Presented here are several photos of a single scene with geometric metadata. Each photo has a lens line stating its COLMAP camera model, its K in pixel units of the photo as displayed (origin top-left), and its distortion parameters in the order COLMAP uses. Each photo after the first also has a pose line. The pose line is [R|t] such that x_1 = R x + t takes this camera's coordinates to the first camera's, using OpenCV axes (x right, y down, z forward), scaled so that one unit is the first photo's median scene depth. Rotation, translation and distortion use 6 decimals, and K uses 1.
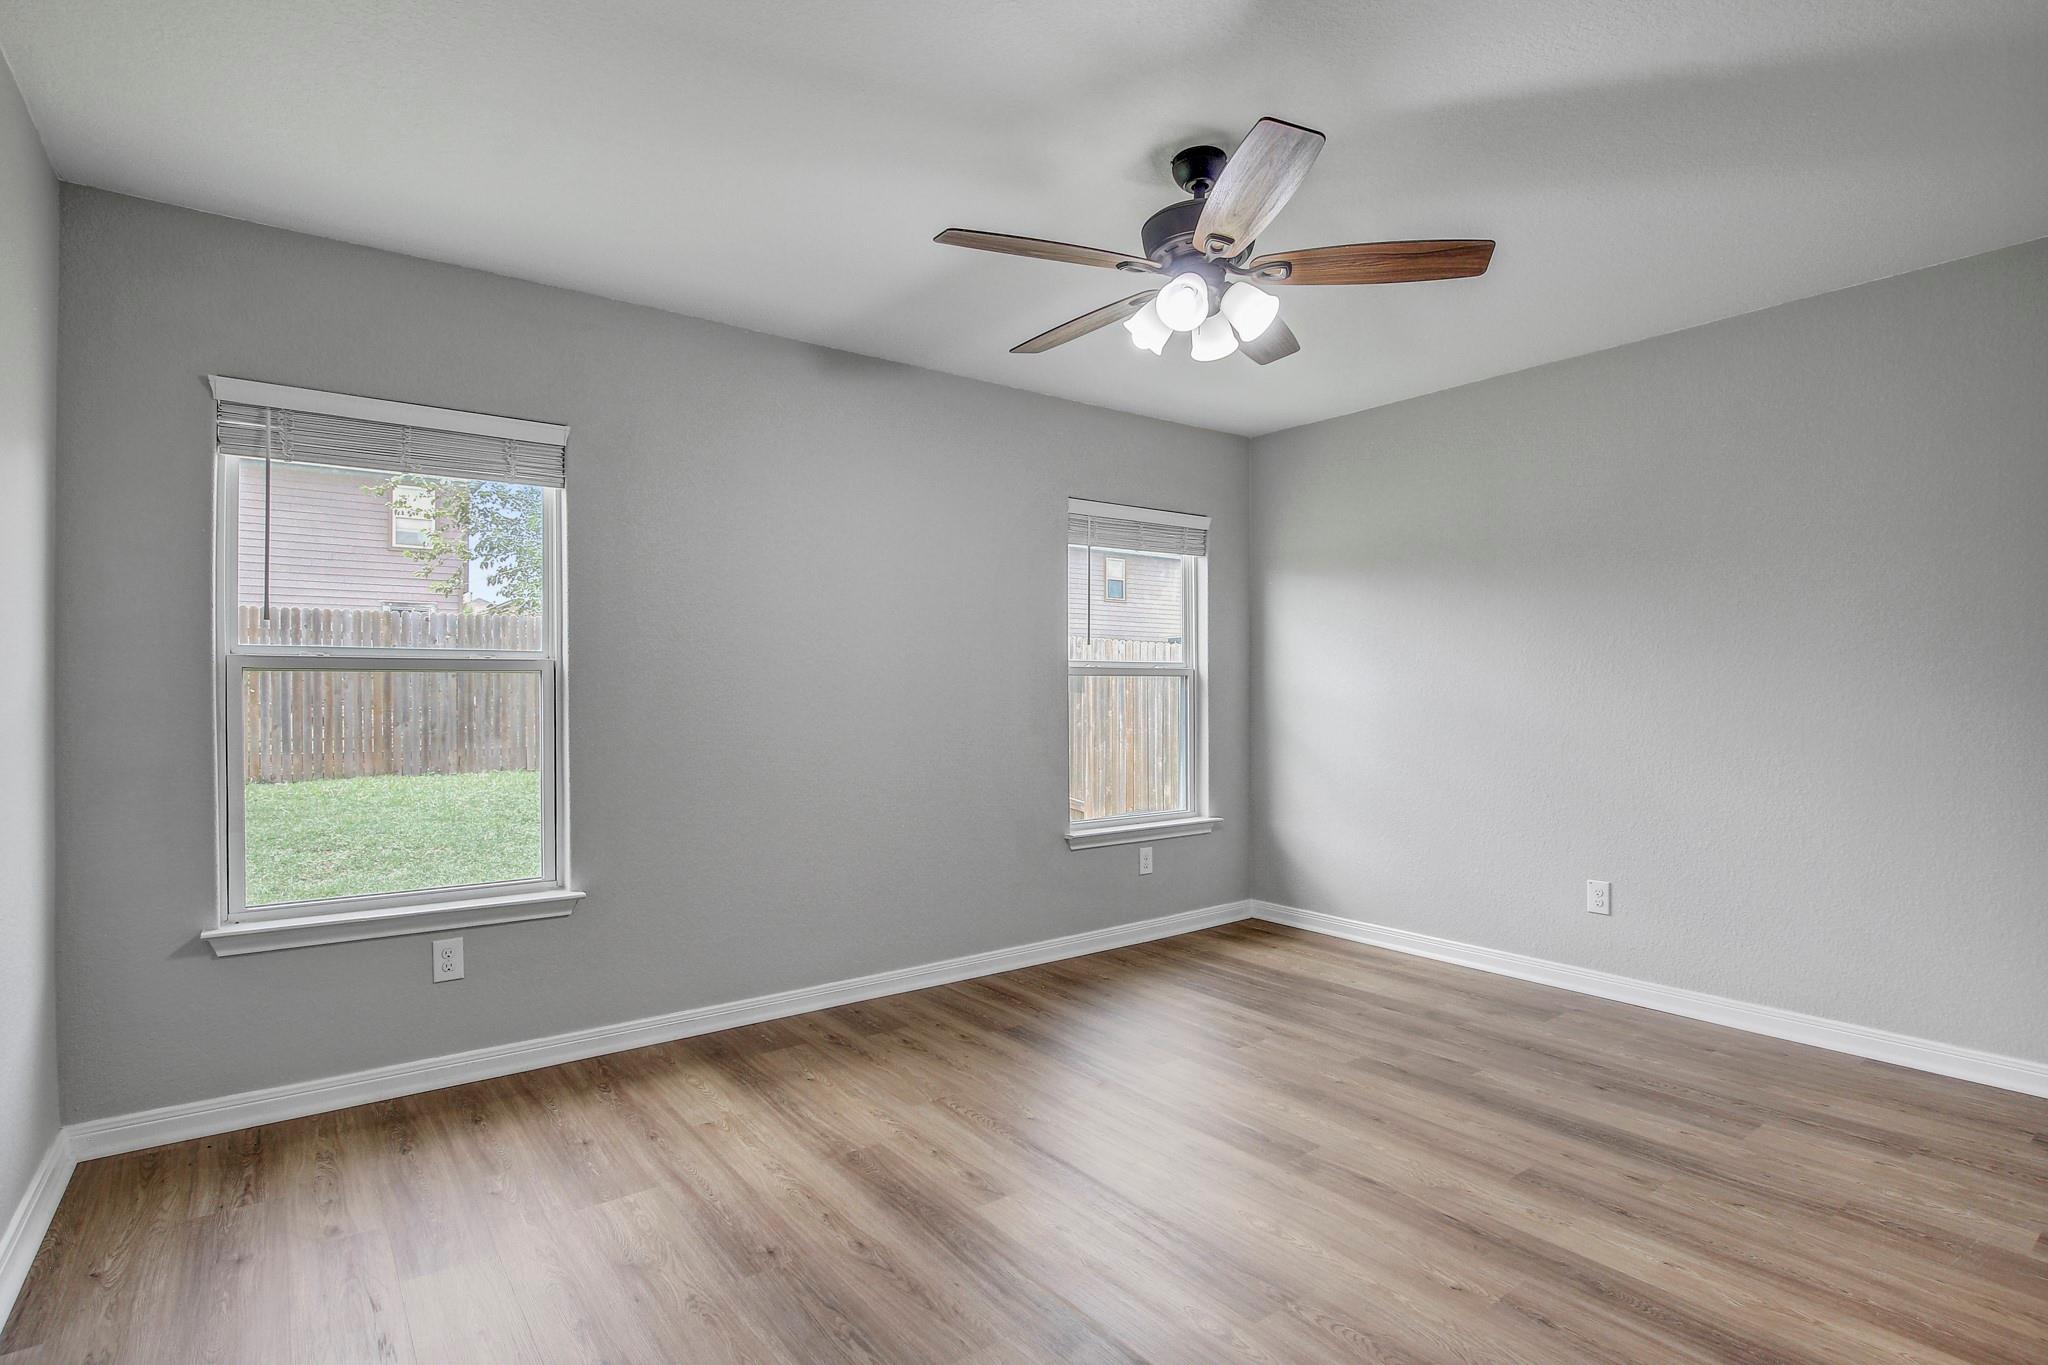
lens RADIAL K [[994.5, 0, 1025.6], [0, 994.5, 691.0], [0, 0, 1]] dist [-0.021619, 0.000435]
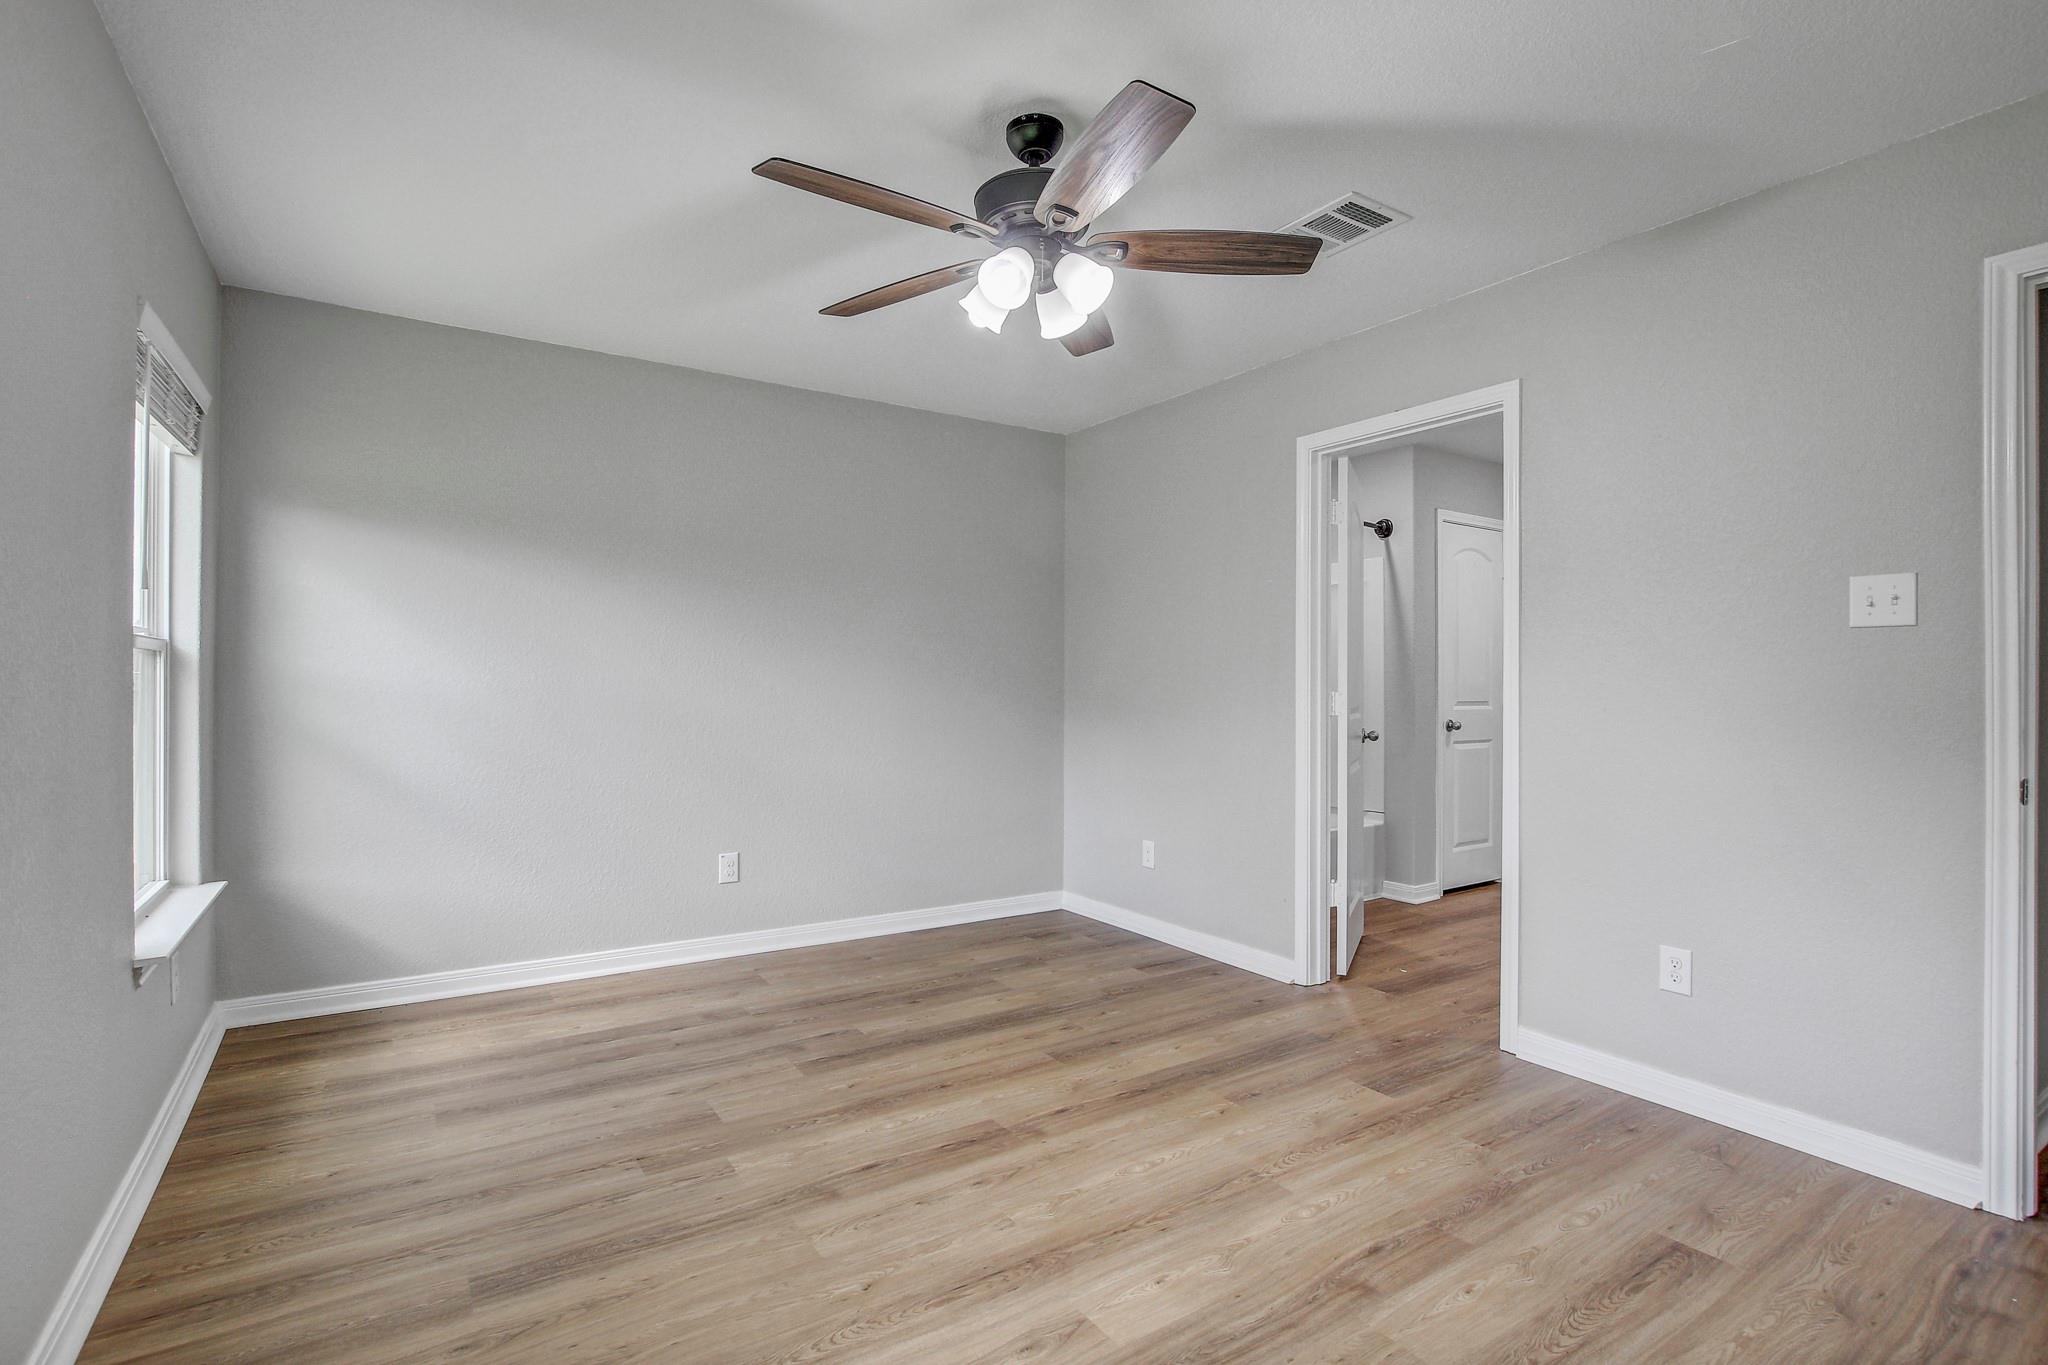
lens RADIAL K [[952.6, 0, 1019.6], [0, 952.6, 690.0], [0, 0, 1]] dist [-0.024845, 0.000067]
pose [[0.064441, -0.001963, 0.997920, -0.635892], [-0.008622, 0.999960, 0.002524, 0.003650], [-0.997884, -0.008766, 0.064422, 0.828323]]
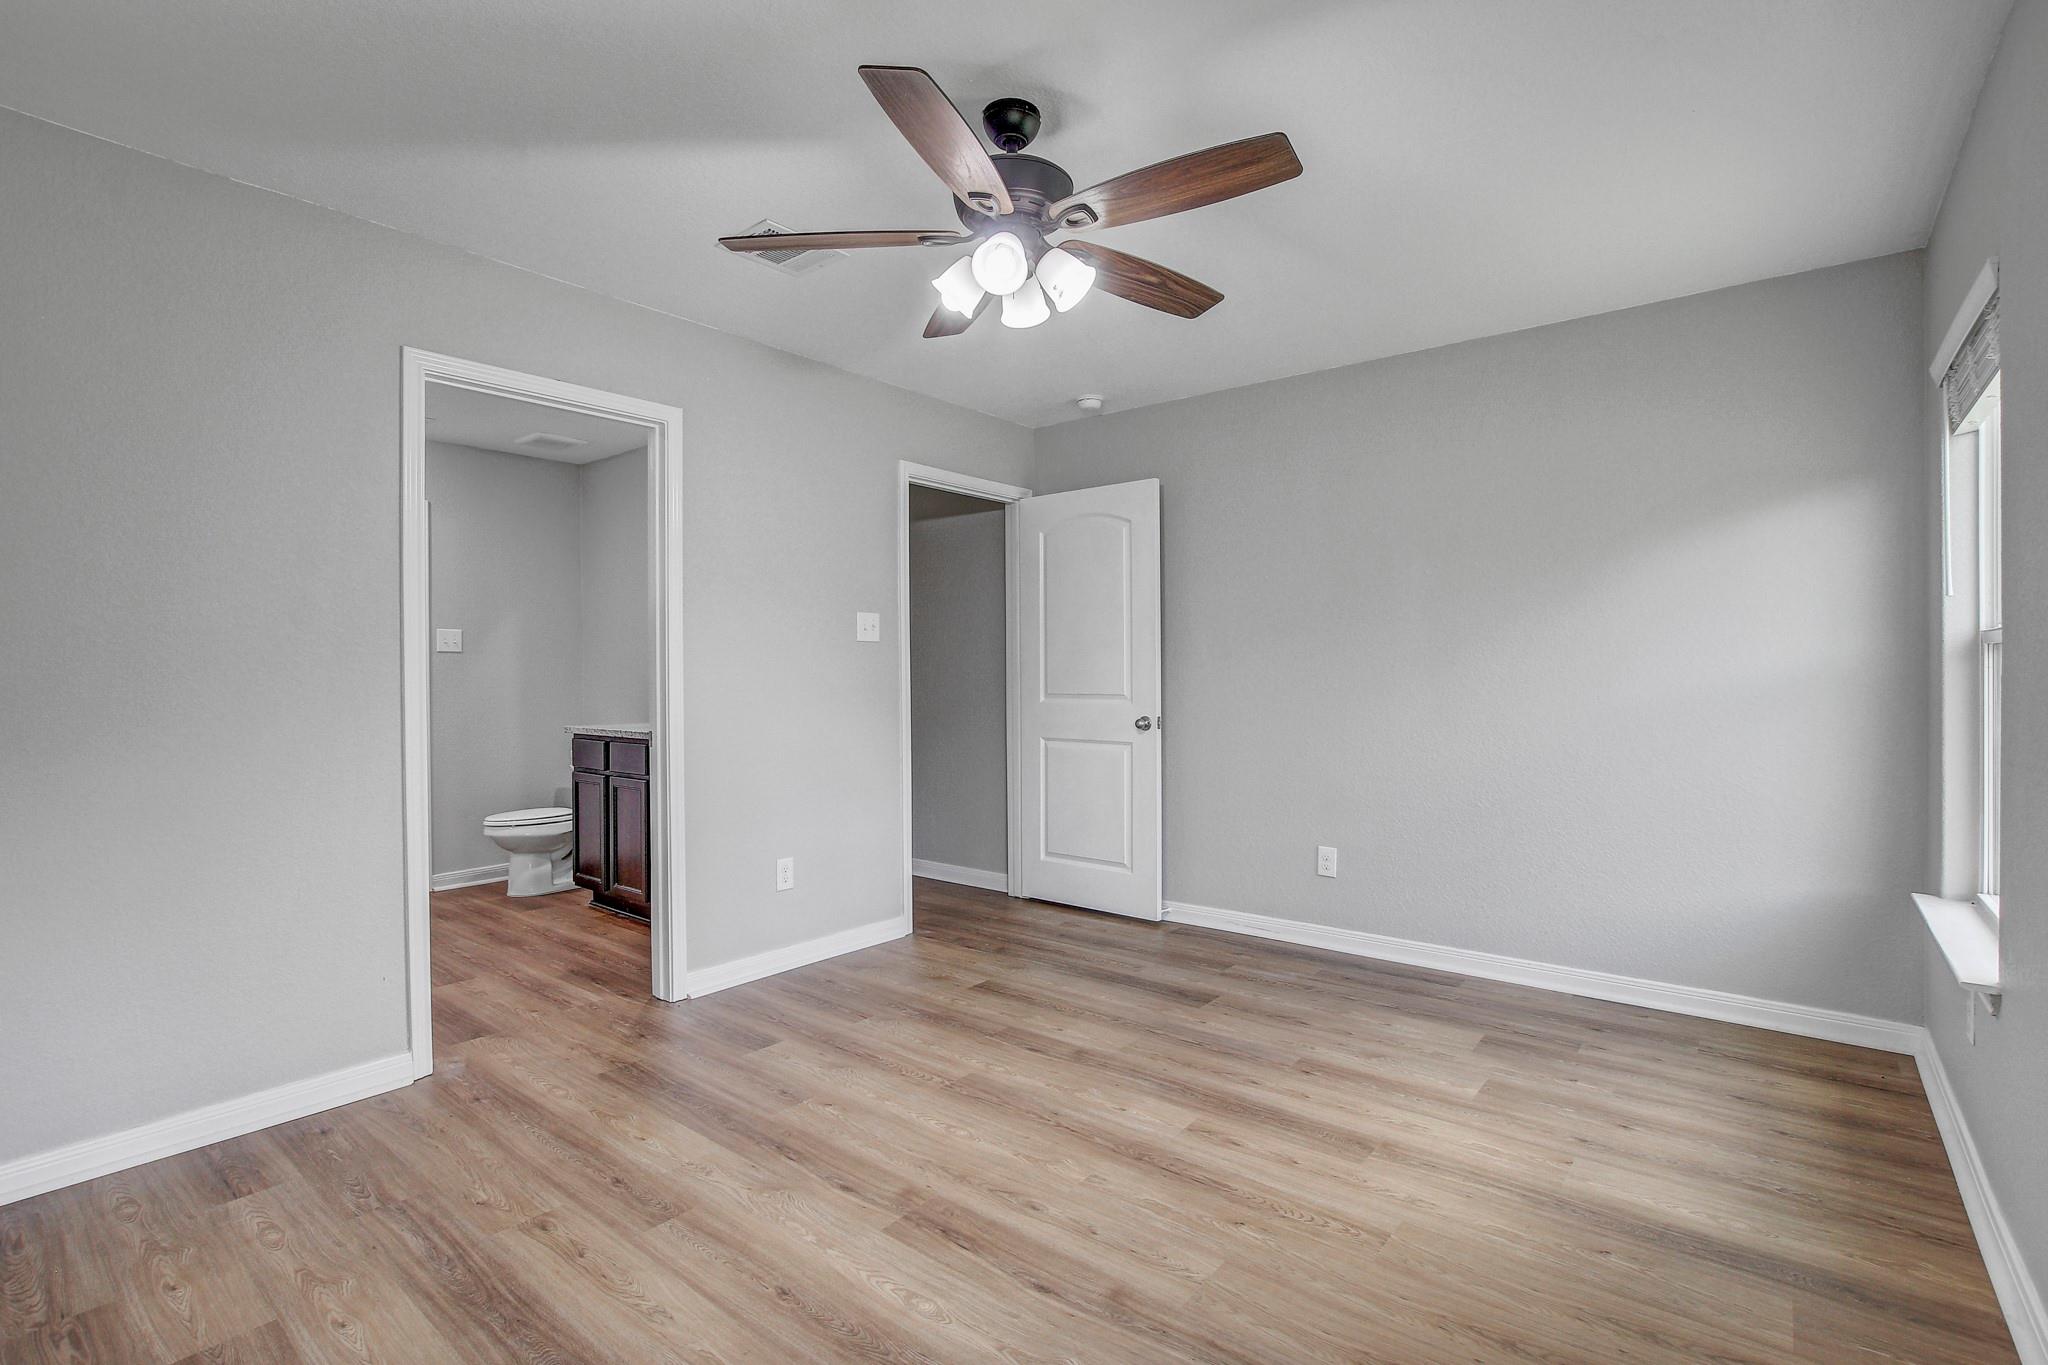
lens RADIAL K [[952.6, 0, 1019.6], [0, 952.6, 690.0], [0, 0, 1]] dist [-0.024845, 0.000067]
pose [[-0.970744, 0.012767, -0.239778, 0.336446], [0.009195, 0.999830, 0.016010, -0.001200], [0.239941, 0.013336, -0.970696, 1.625429]]
